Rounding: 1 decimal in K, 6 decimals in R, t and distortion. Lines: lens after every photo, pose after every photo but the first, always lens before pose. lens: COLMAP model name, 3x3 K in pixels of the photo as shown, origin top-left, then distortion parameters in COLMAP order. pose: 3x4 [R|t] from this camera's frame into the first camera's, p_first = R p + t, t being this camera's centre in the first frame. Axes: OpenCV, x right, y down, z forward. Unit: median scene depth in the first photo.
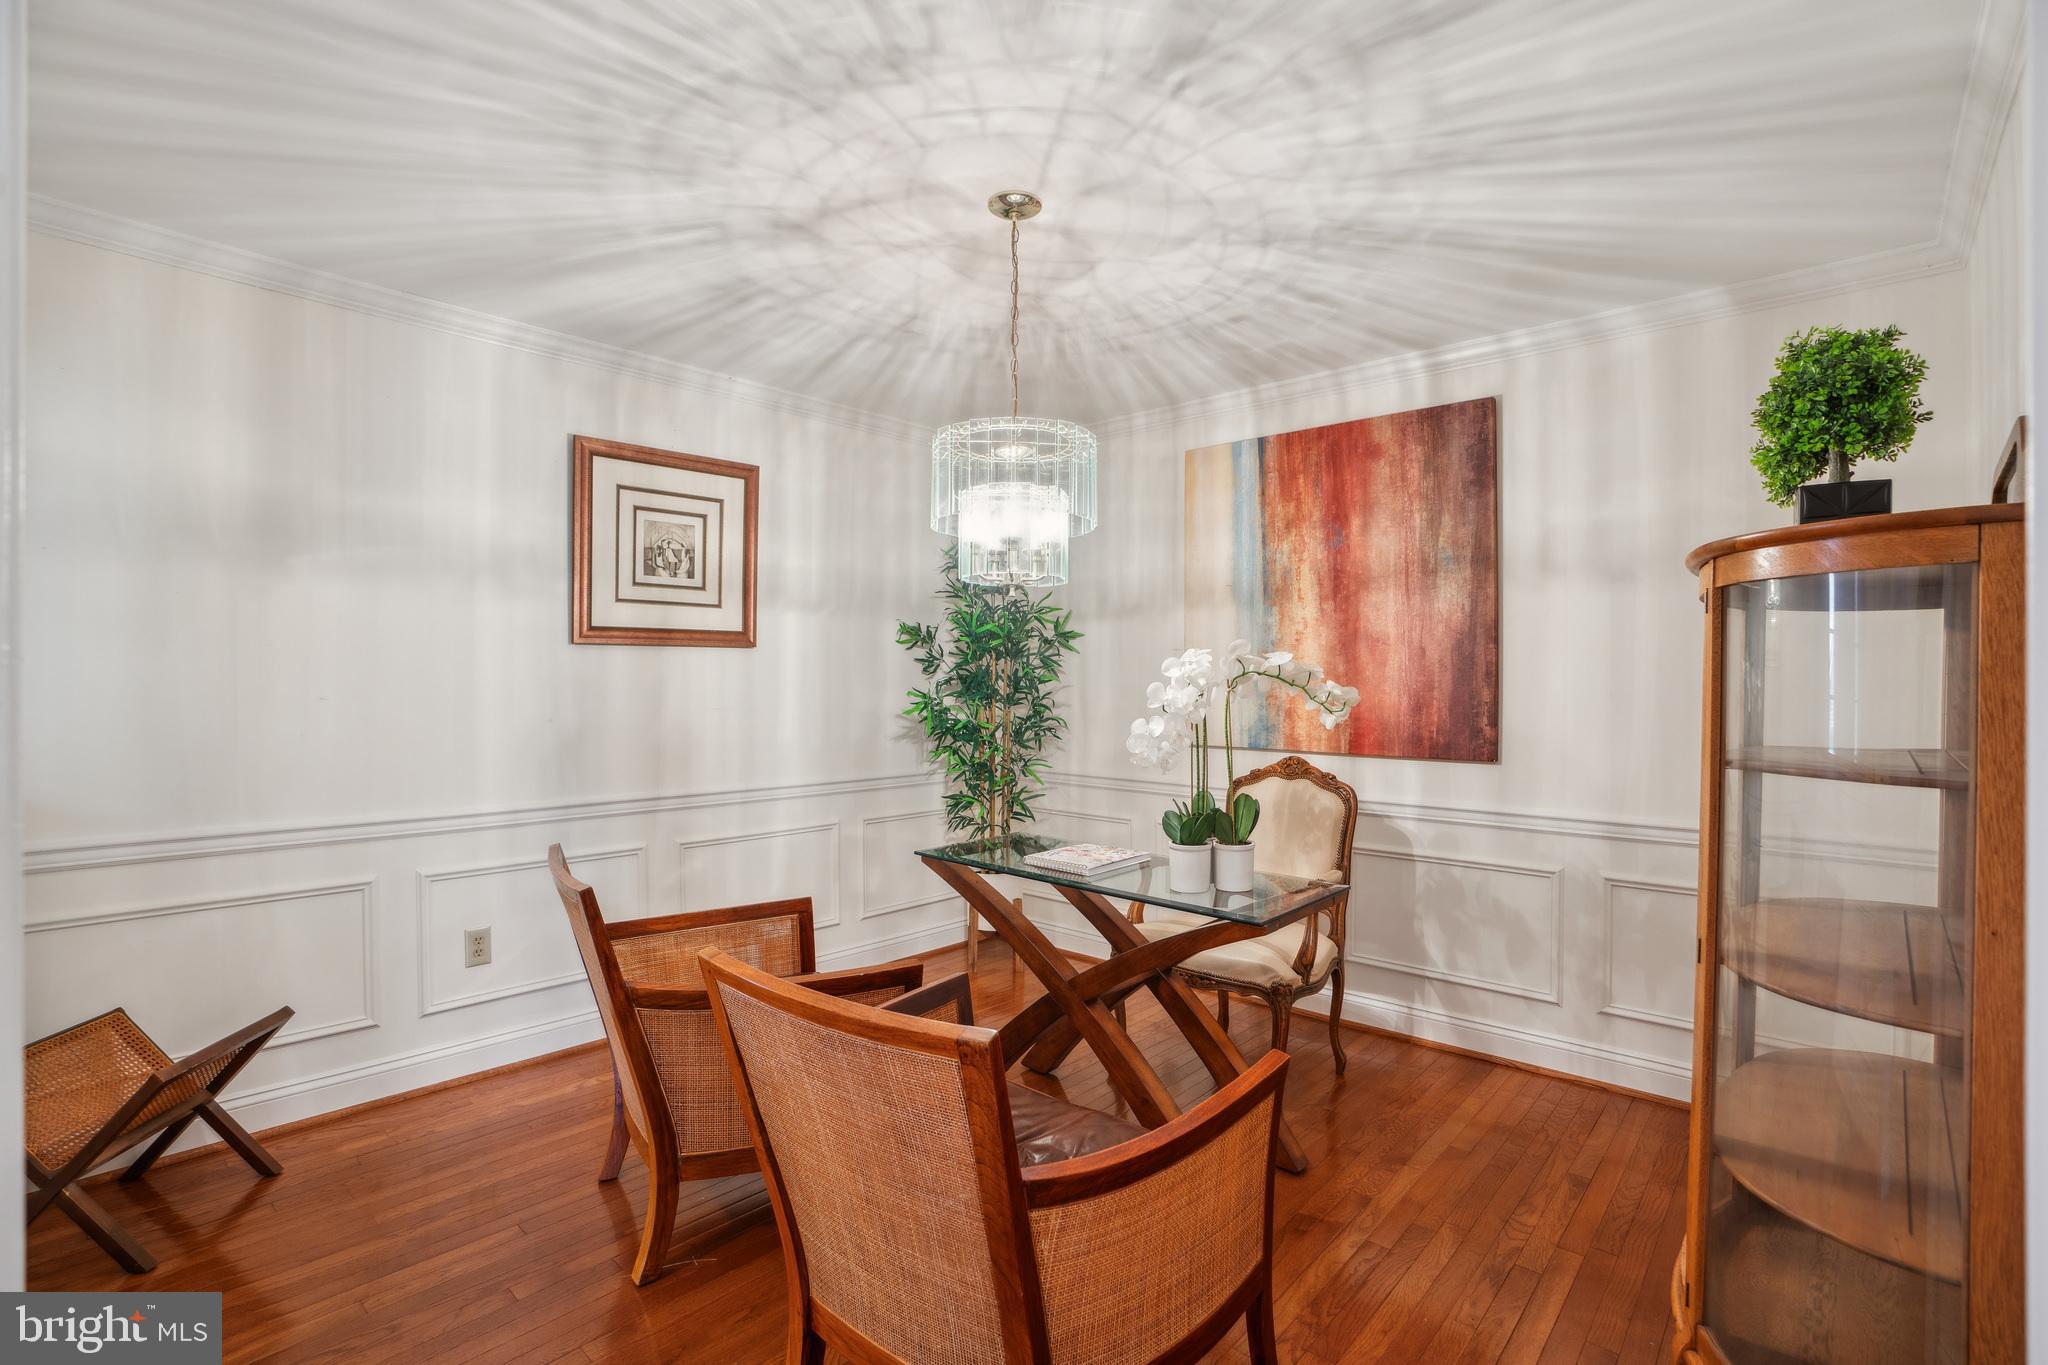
lens RADIAL K [[940.7, 0, 1027.7], [0, 940.7, 689.7], [0, 0, 1]] dist [-0.069660, 0.022128]
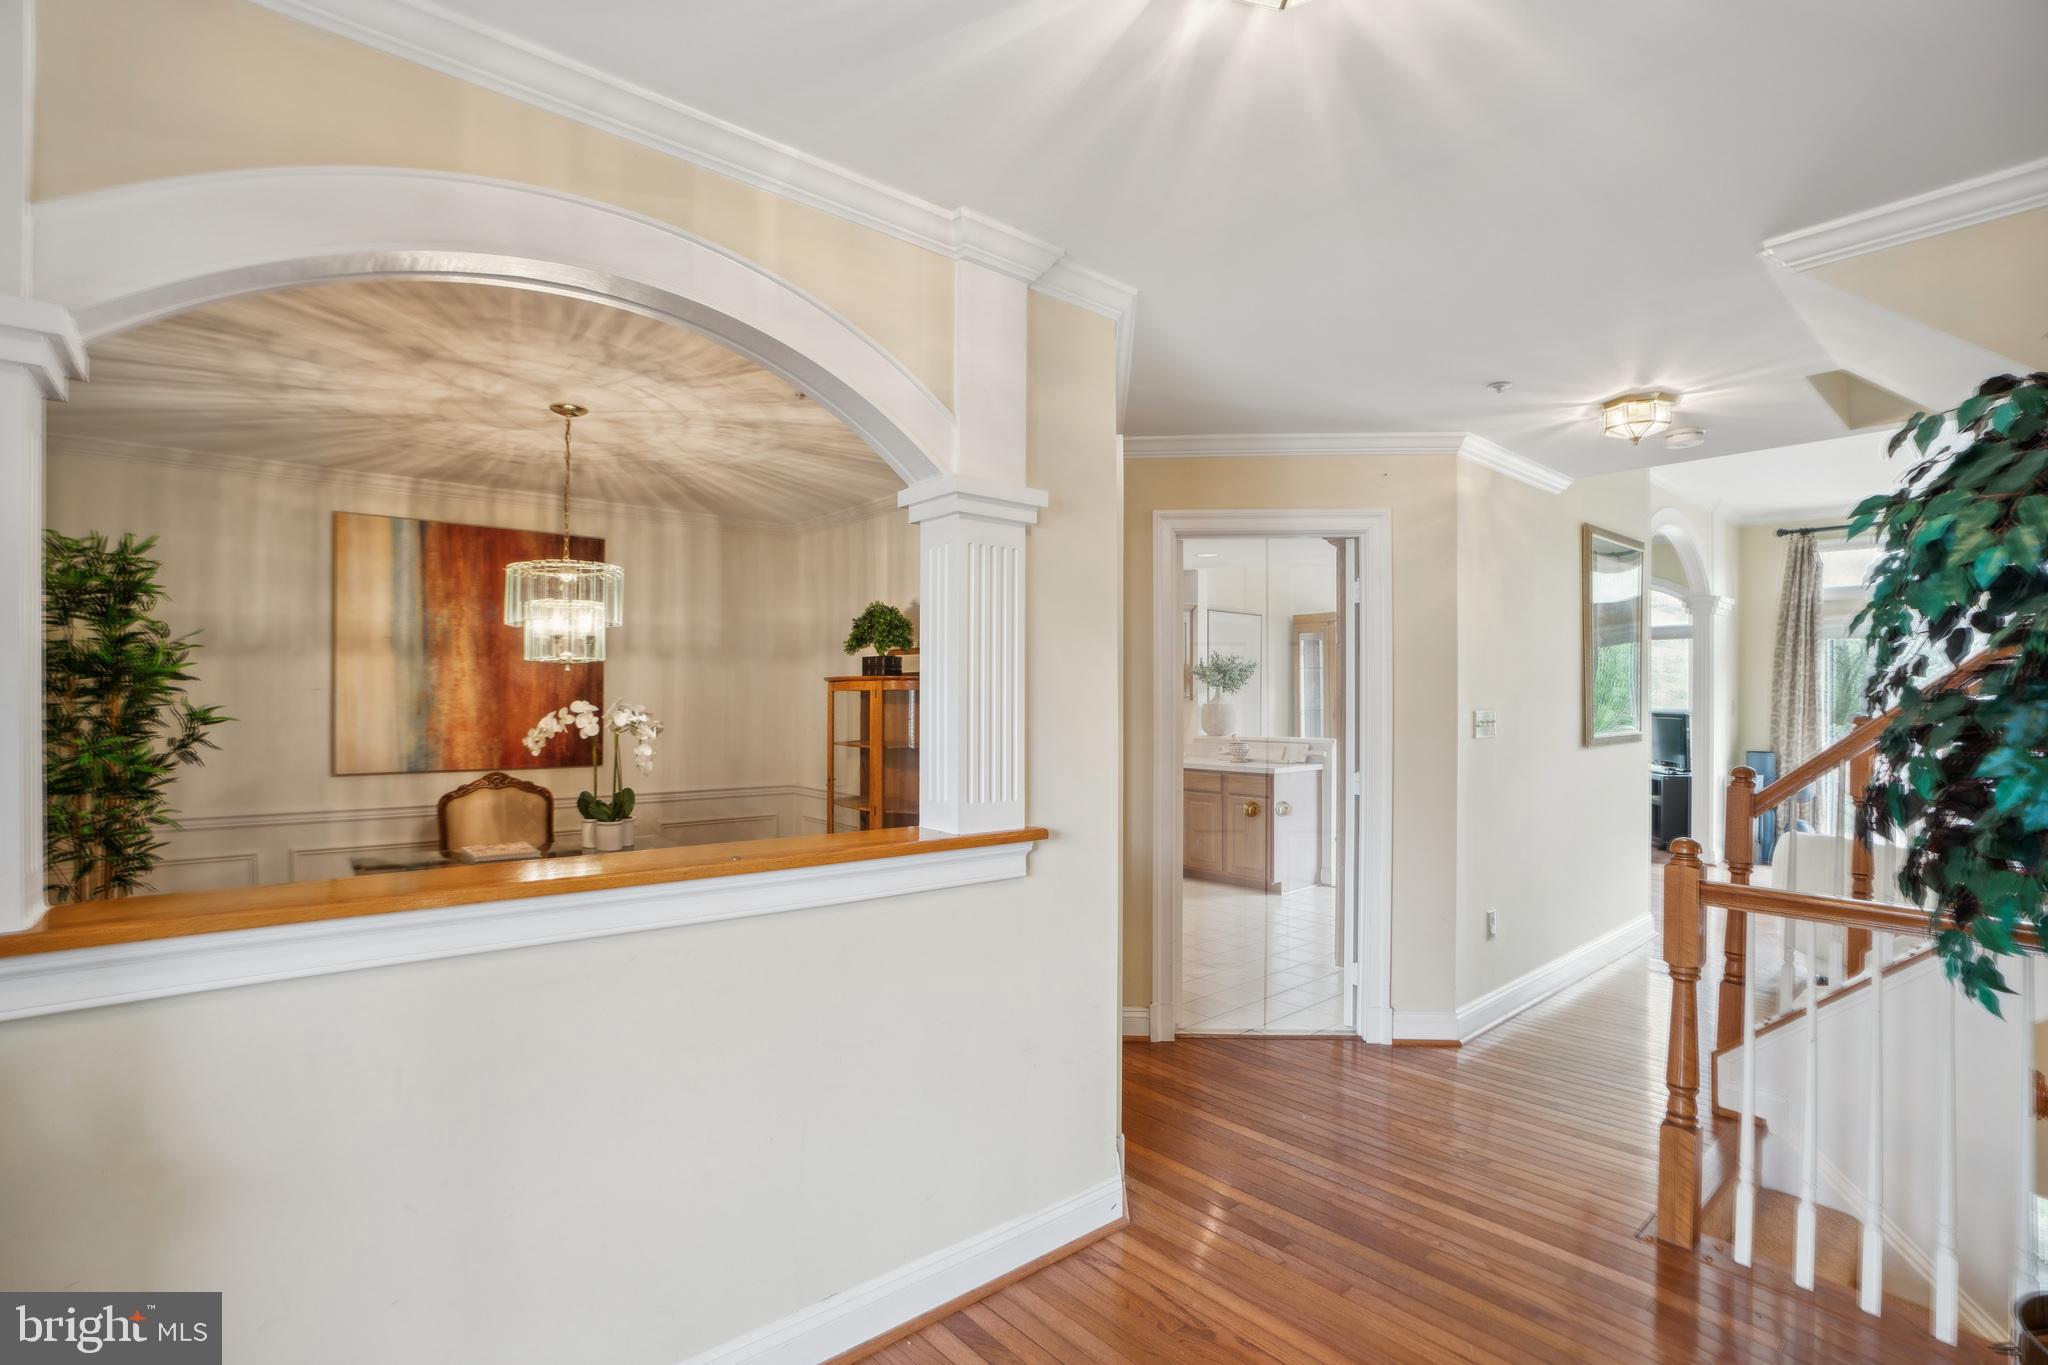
lens RADIAL K [[949.0, 0, 1024.0], [0, 949.0, 682.5], [0, 0, 1]] dist [-0.033245, 0.000921]
pose [[0.121947, 0.009729, 0.992489, -0.914237], [0.003420, 0.999942, -0.010222, -0.040942], [-0.992531, 0.004641, 0.121907, 0.054747]]
